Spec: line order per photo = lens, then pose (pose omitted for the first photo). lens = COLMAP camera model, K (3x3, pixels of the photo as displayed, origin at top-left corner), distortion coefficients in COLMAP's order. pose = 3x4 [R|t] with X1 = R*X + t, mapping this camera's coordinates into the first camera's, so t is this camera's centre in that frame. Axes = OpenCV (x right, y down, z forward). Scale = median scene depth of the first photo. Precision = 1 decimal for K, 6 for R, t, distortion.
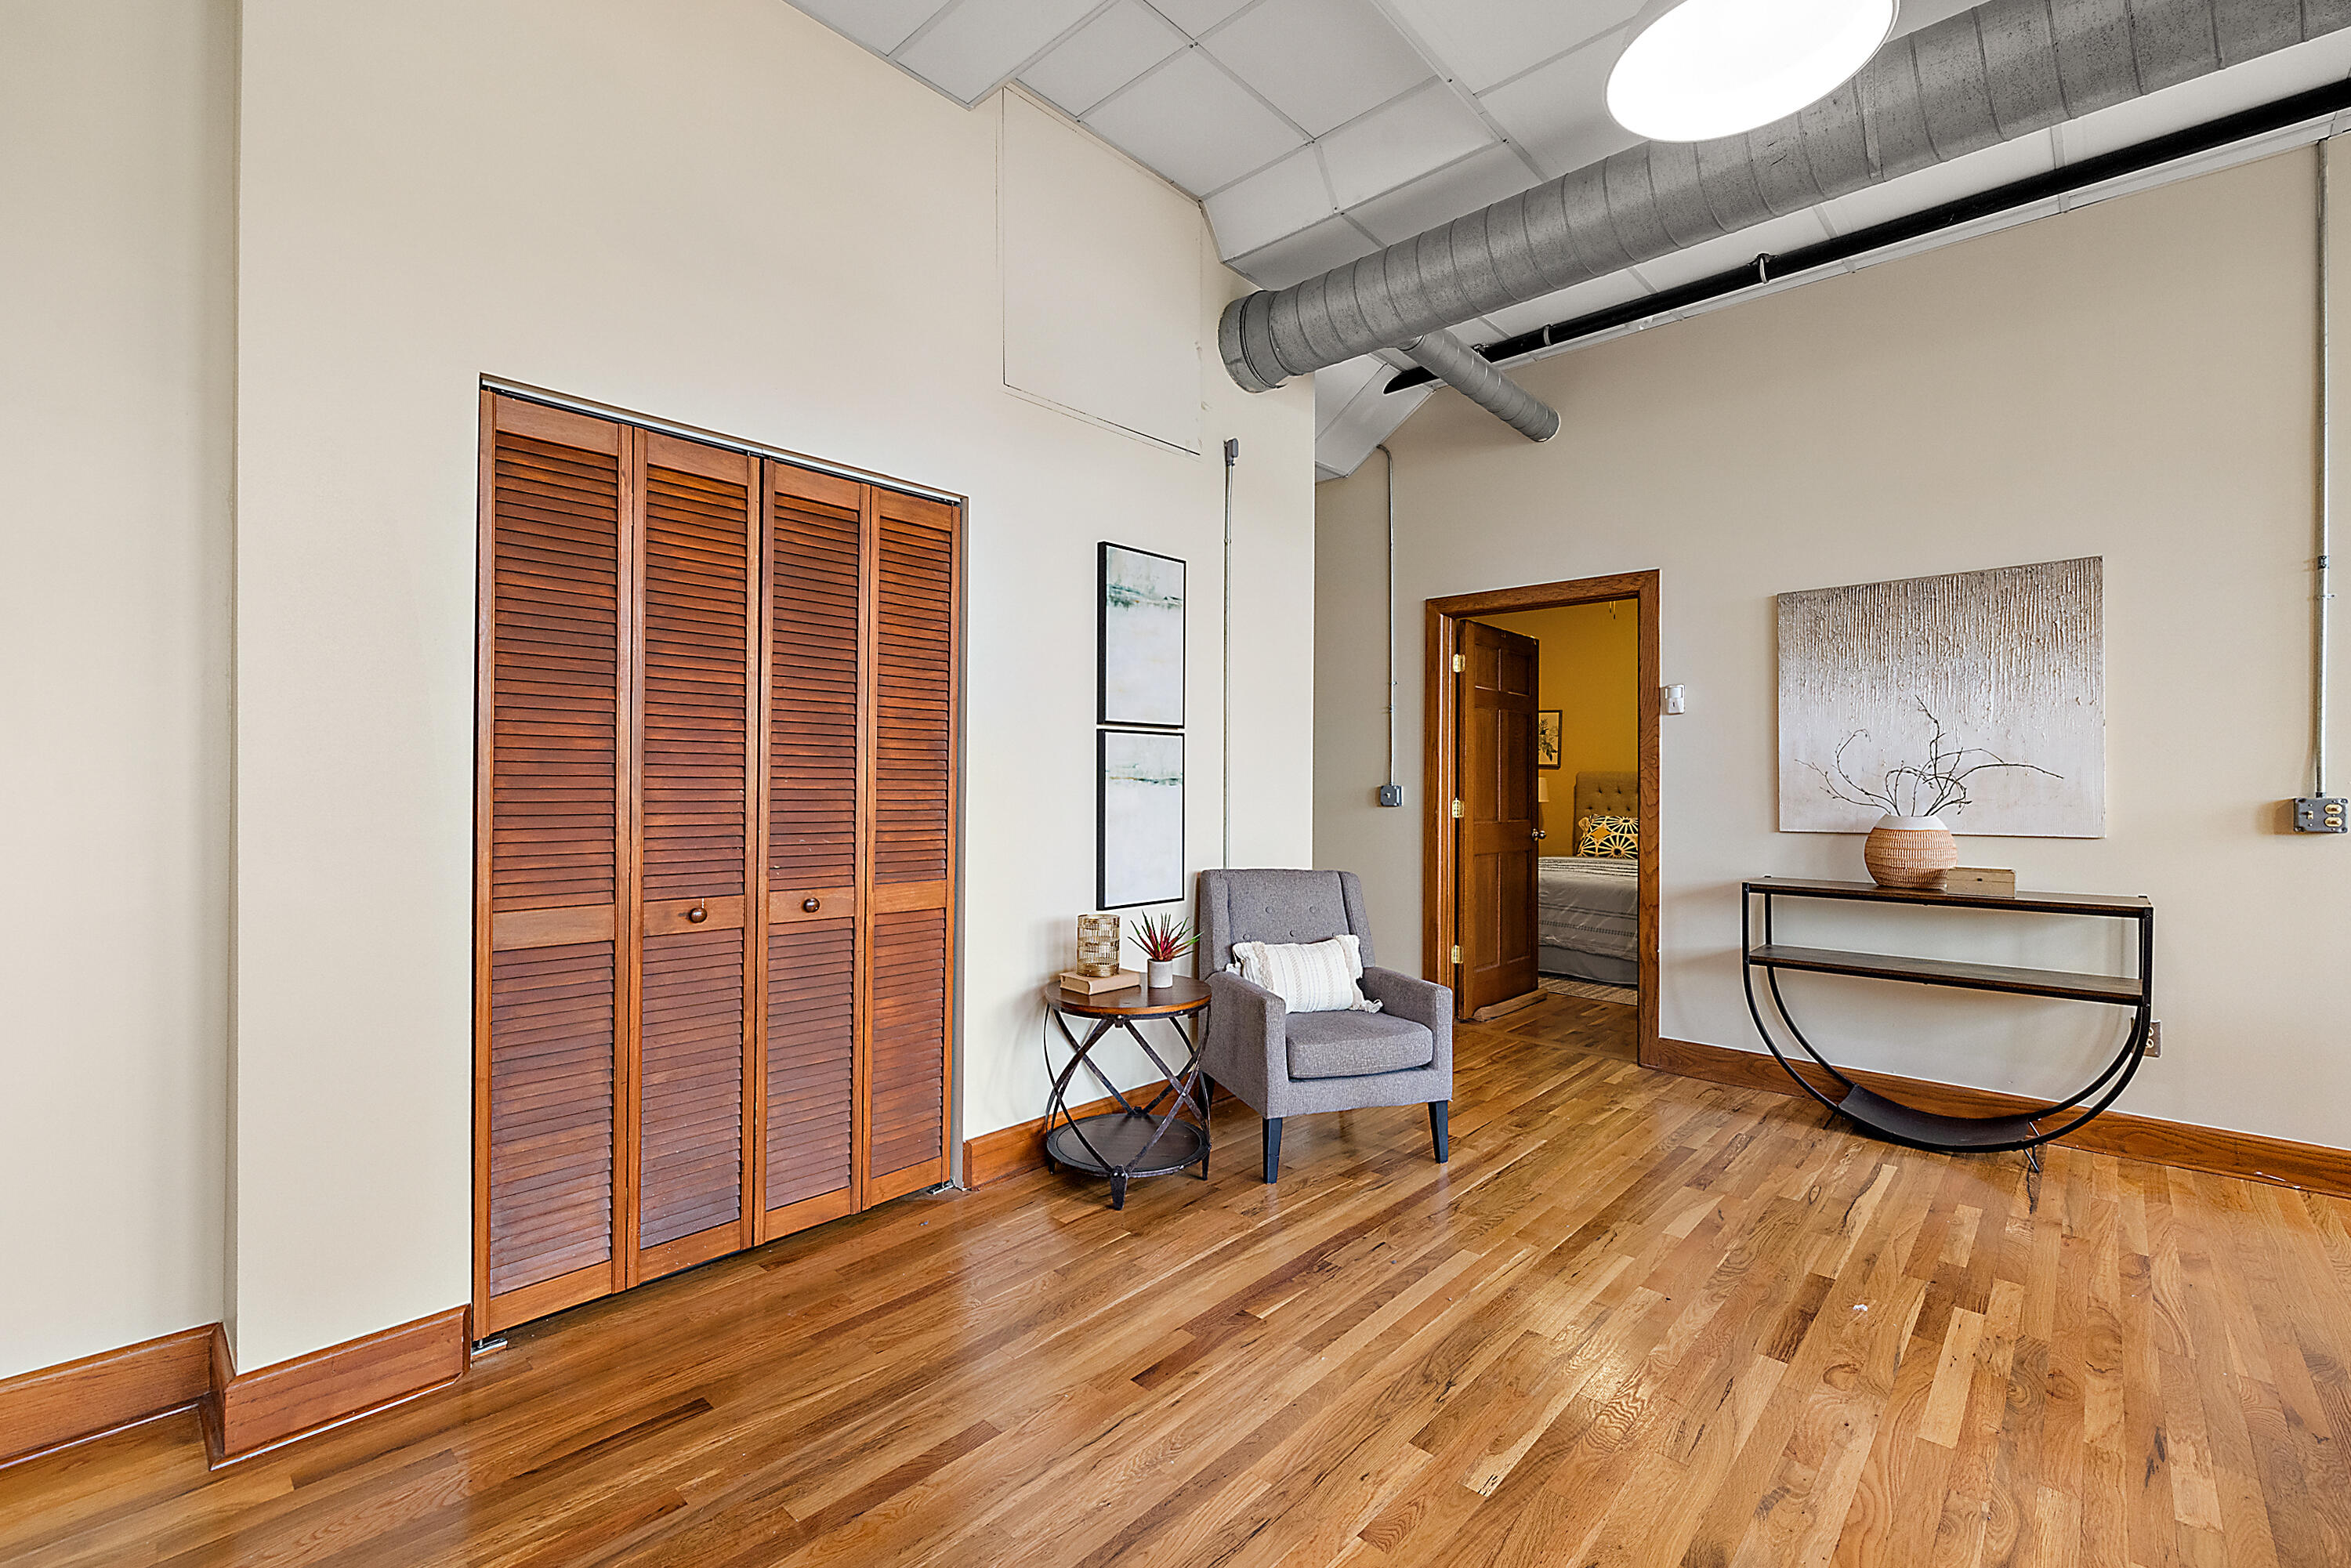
lens RADIAL K [[1005.9, 0, 1168.6], [0, 1005.9, 782.1], [0, 0, 1]] dist [0.001373, 0.000722]
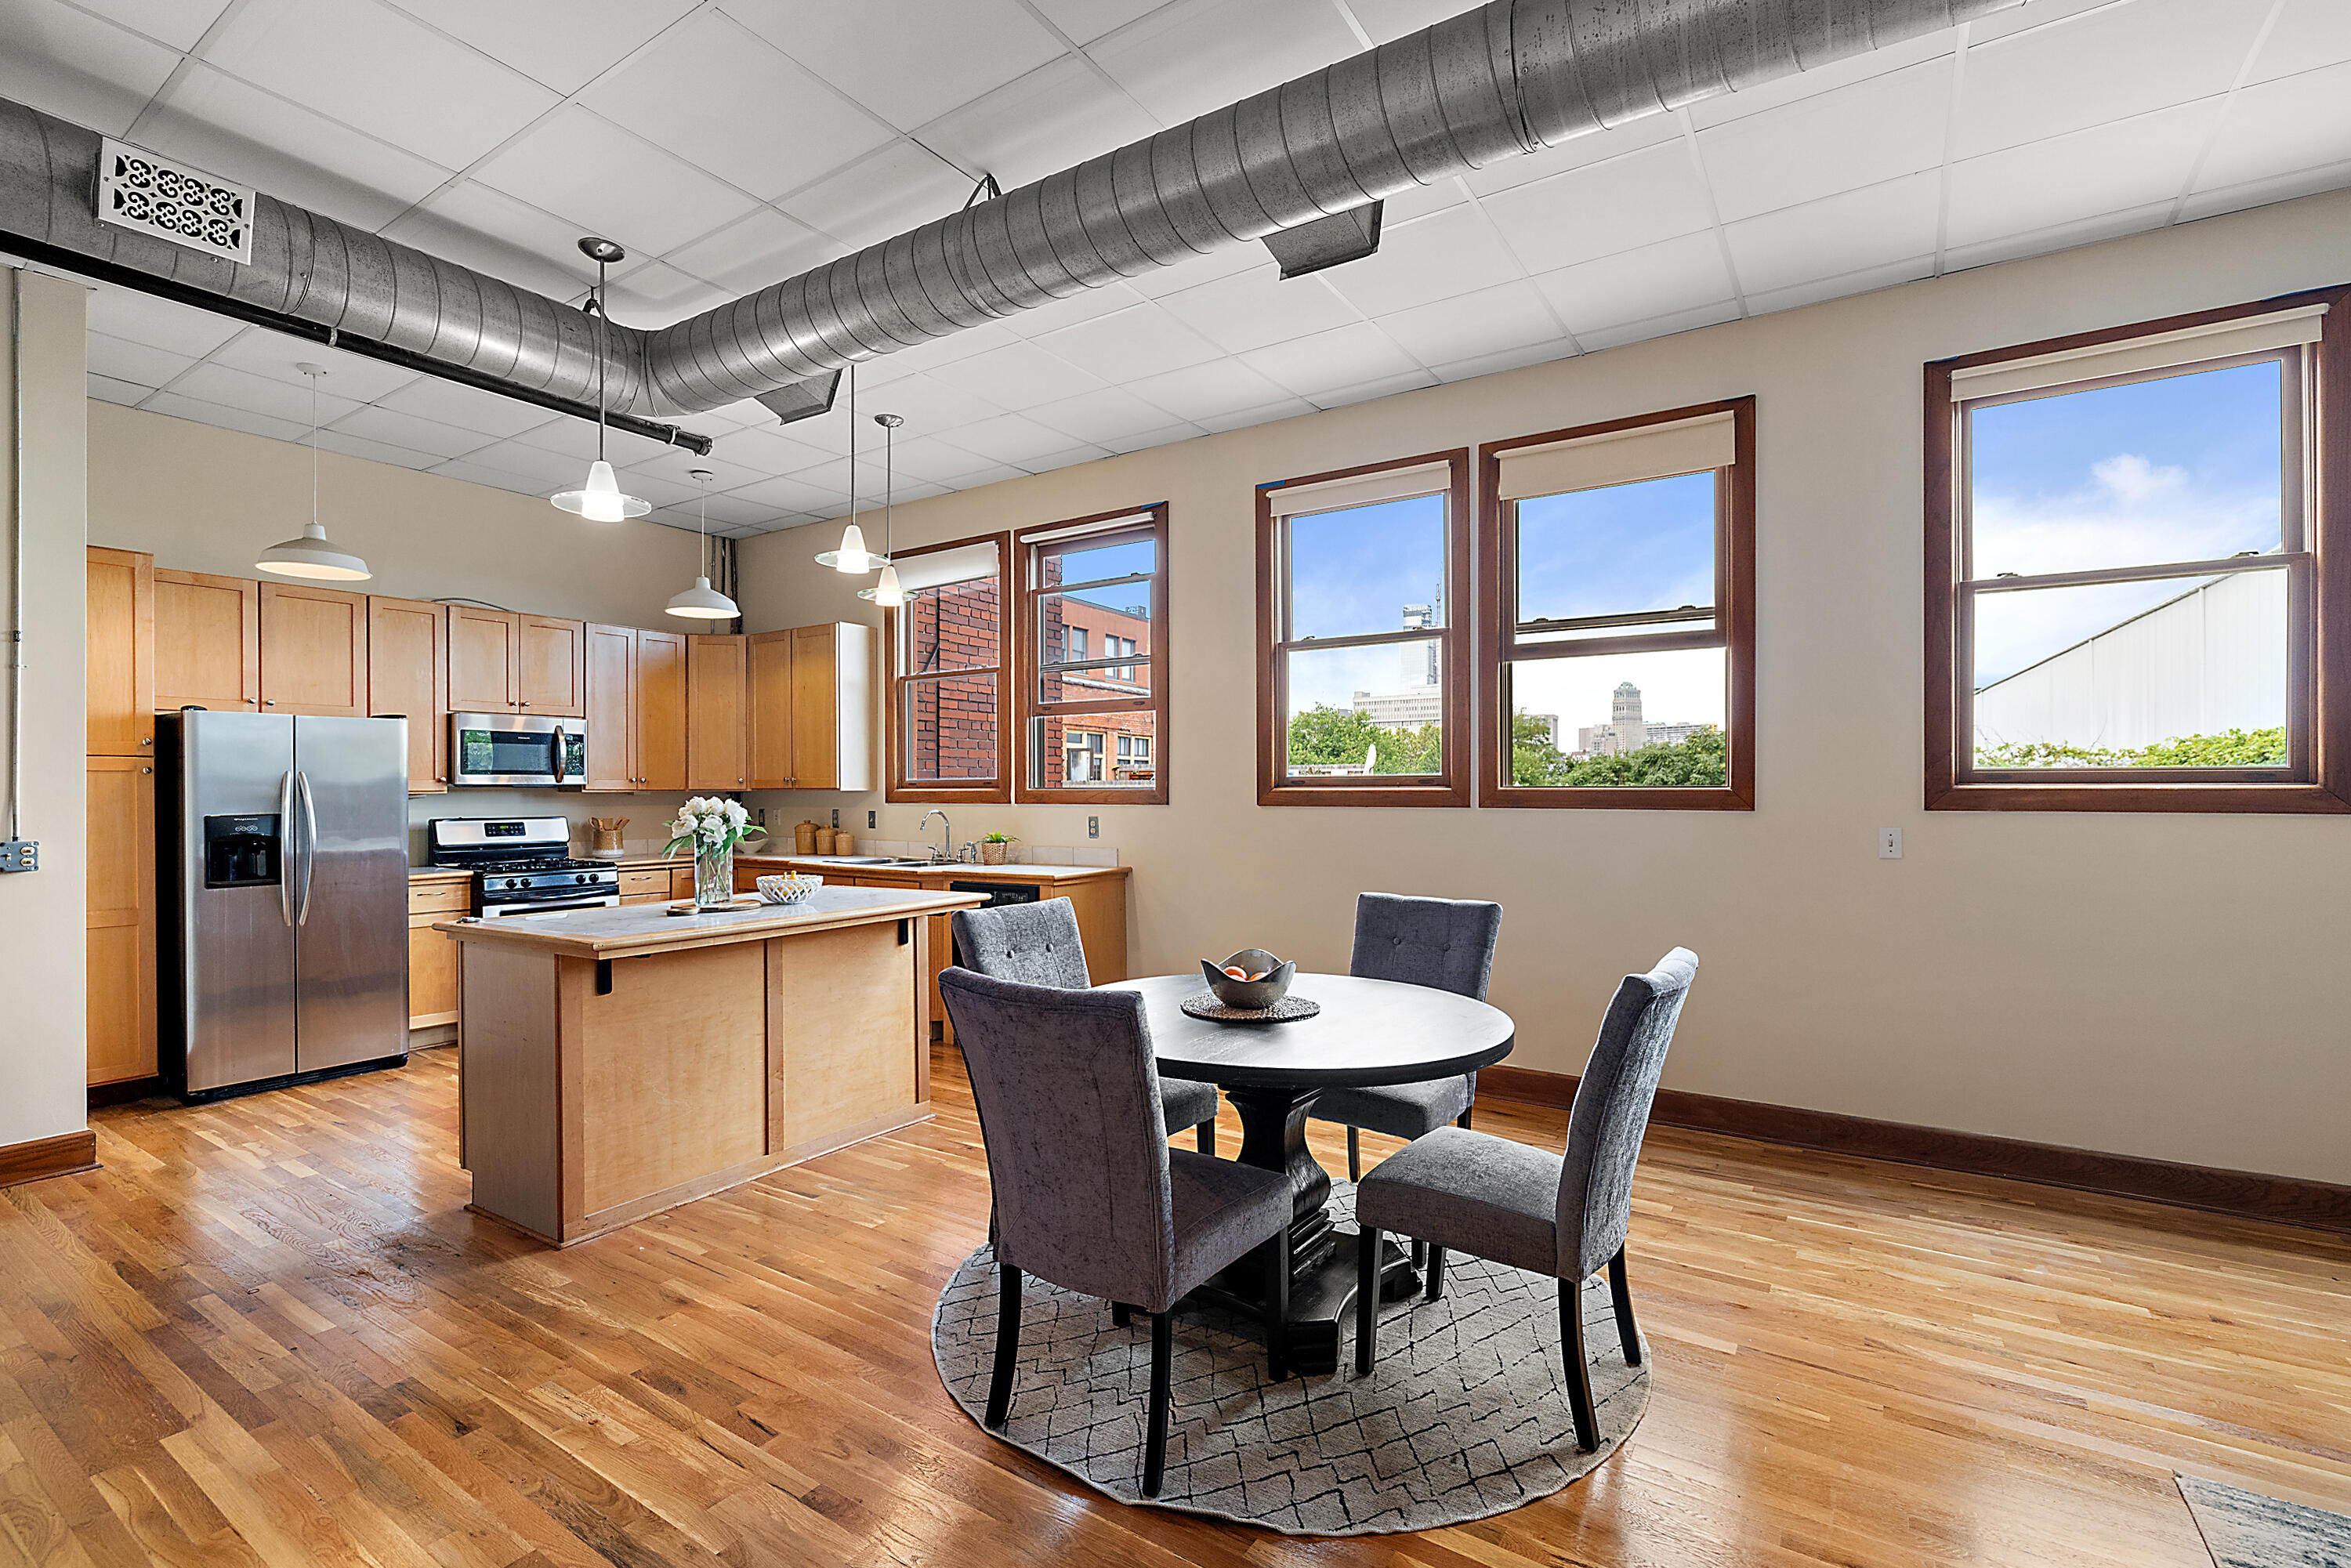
lens RADIAL K [[1060.8, 0, 1157.9], [0, 1060.8, 787.8], [0, 0, 1]] dist [-0.005580, 0.000907]
pose [[-0.154938, -0.004582, 0.987914, -0.258946], [-0.002665, 0.999988, 0.004220, -0.056776], [-0.987921, -0.001979, -0.154948, -0.102346]]
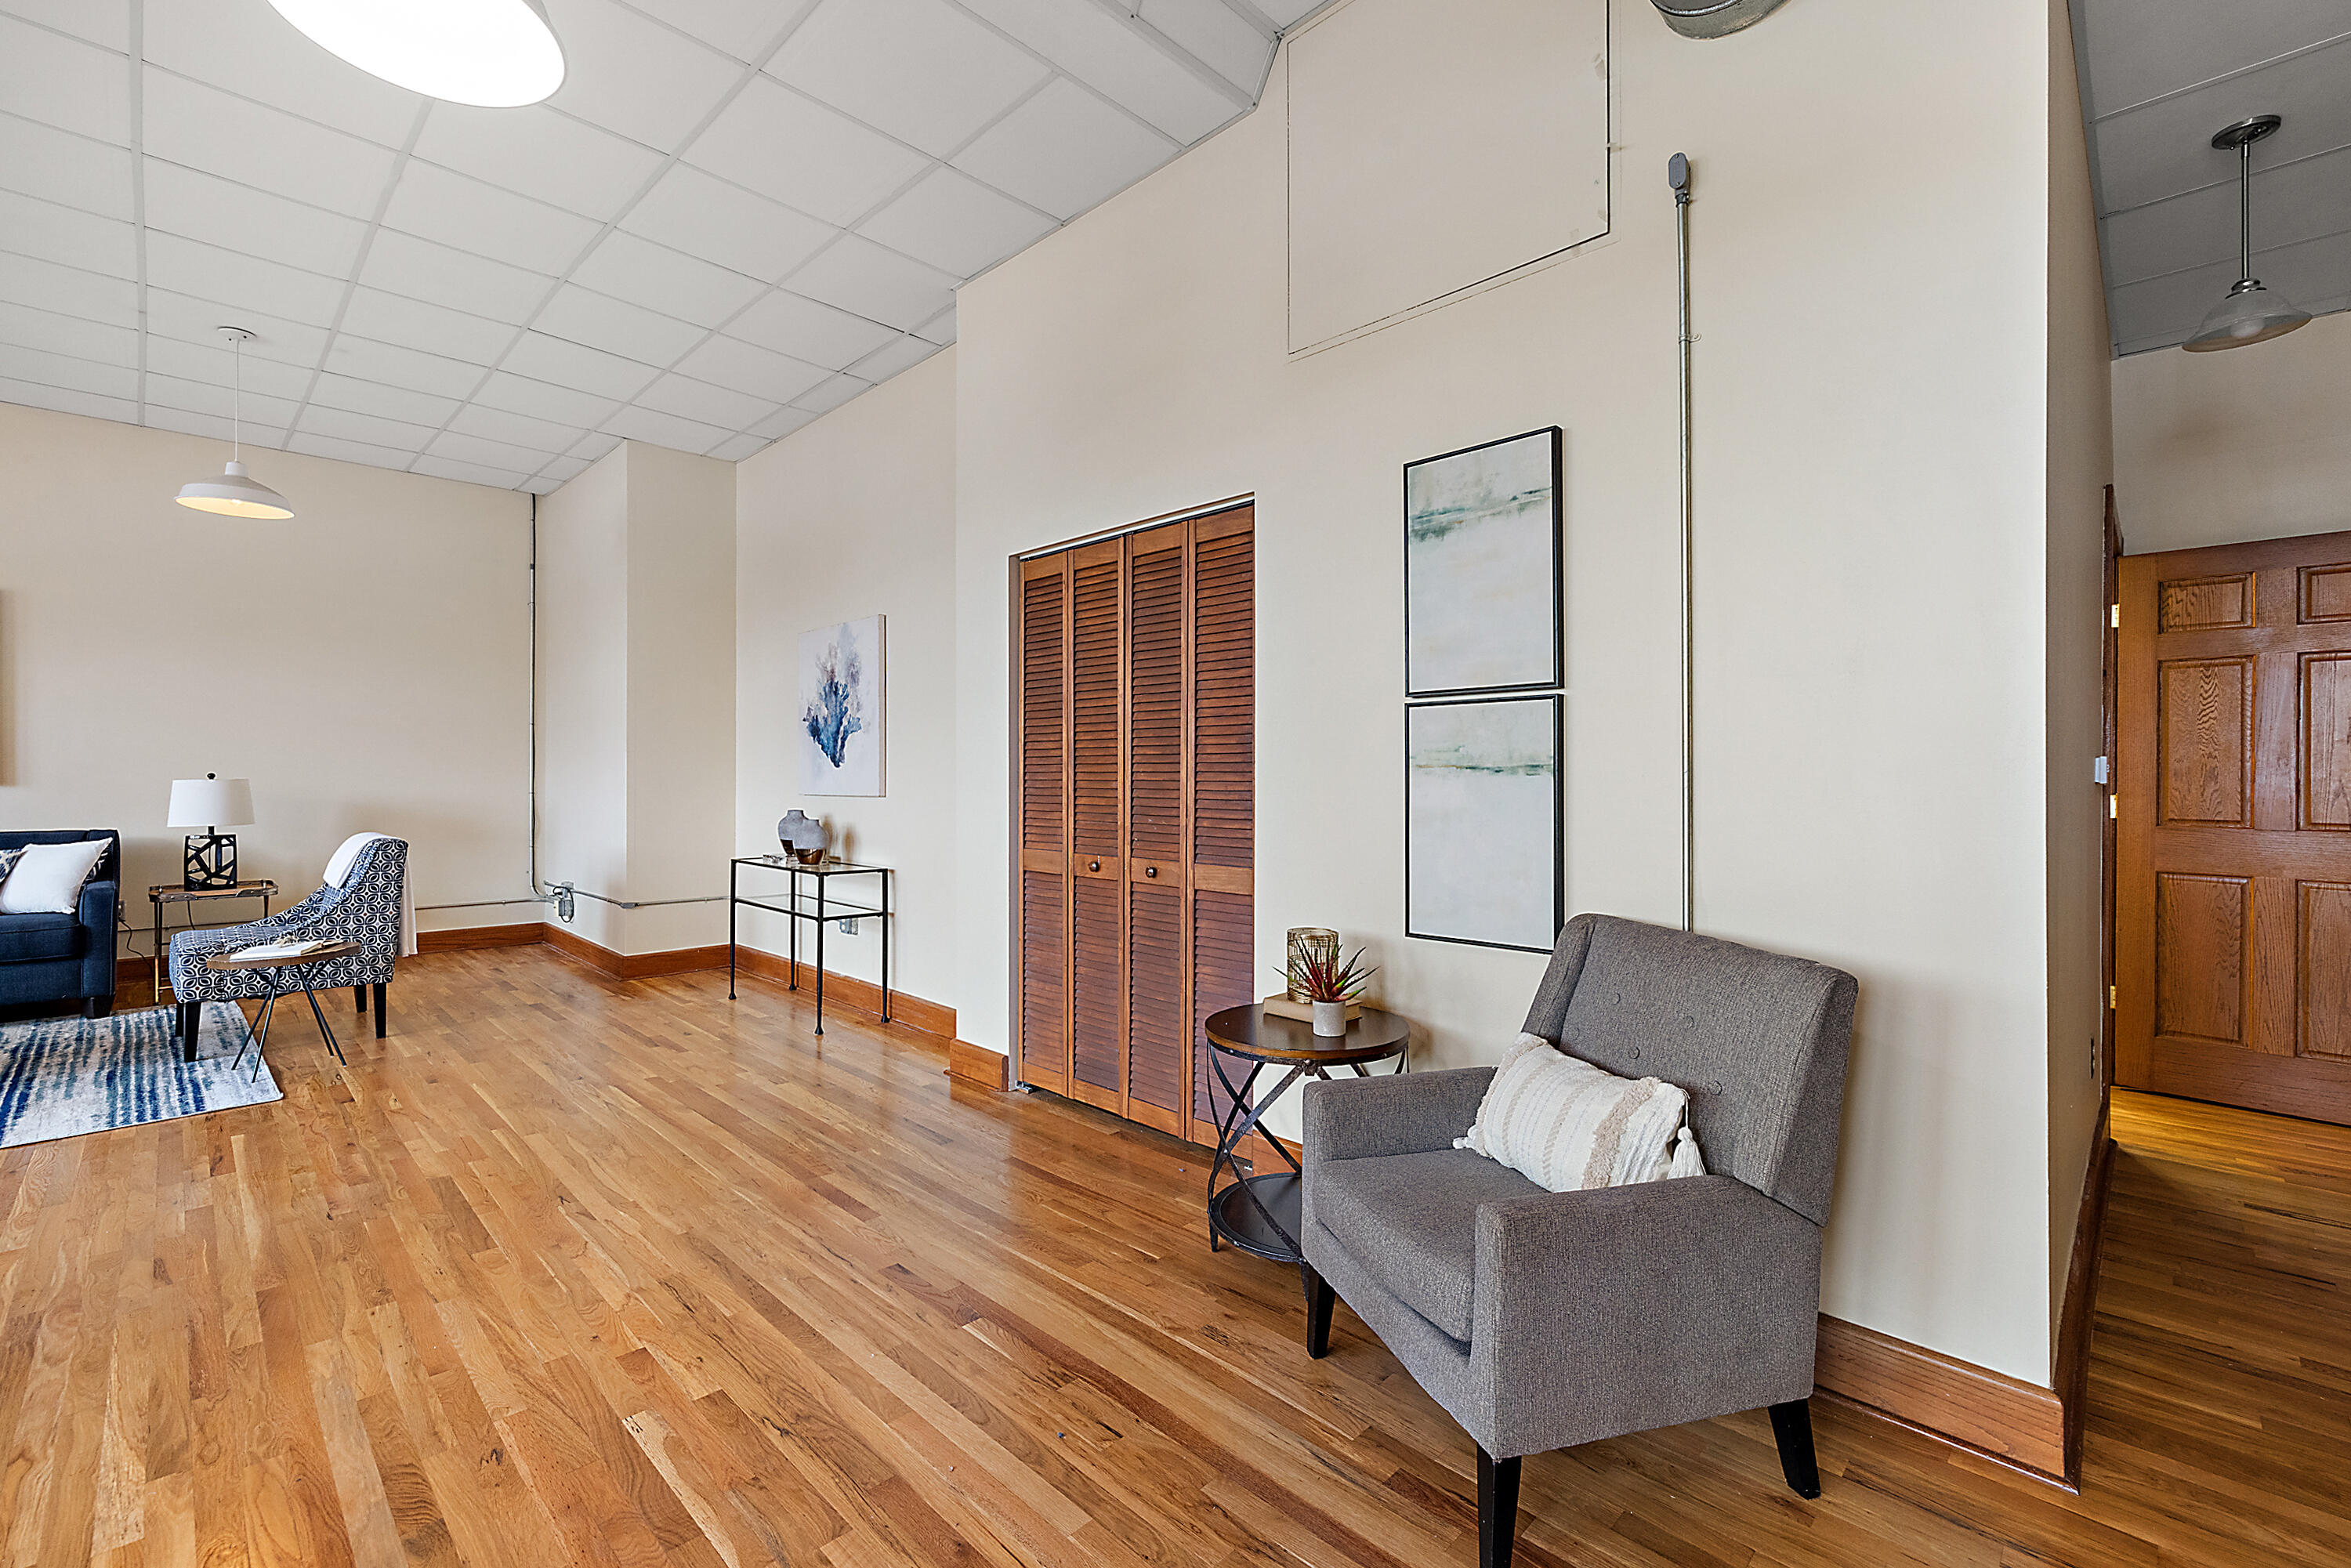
lens RADIAL K [[1005.9, 0, 1166.7], [0, 1005.9, 773.2], [0, 0, 1]] dist [0.001373, 0.000722]
pose [[-0.033672, -0.010777, -0.999375, 0.832962], [0.001116, 0.999941, -0.010821, 0.010891], [0.999432, -0.001479, -0.033658, 0.970922]]
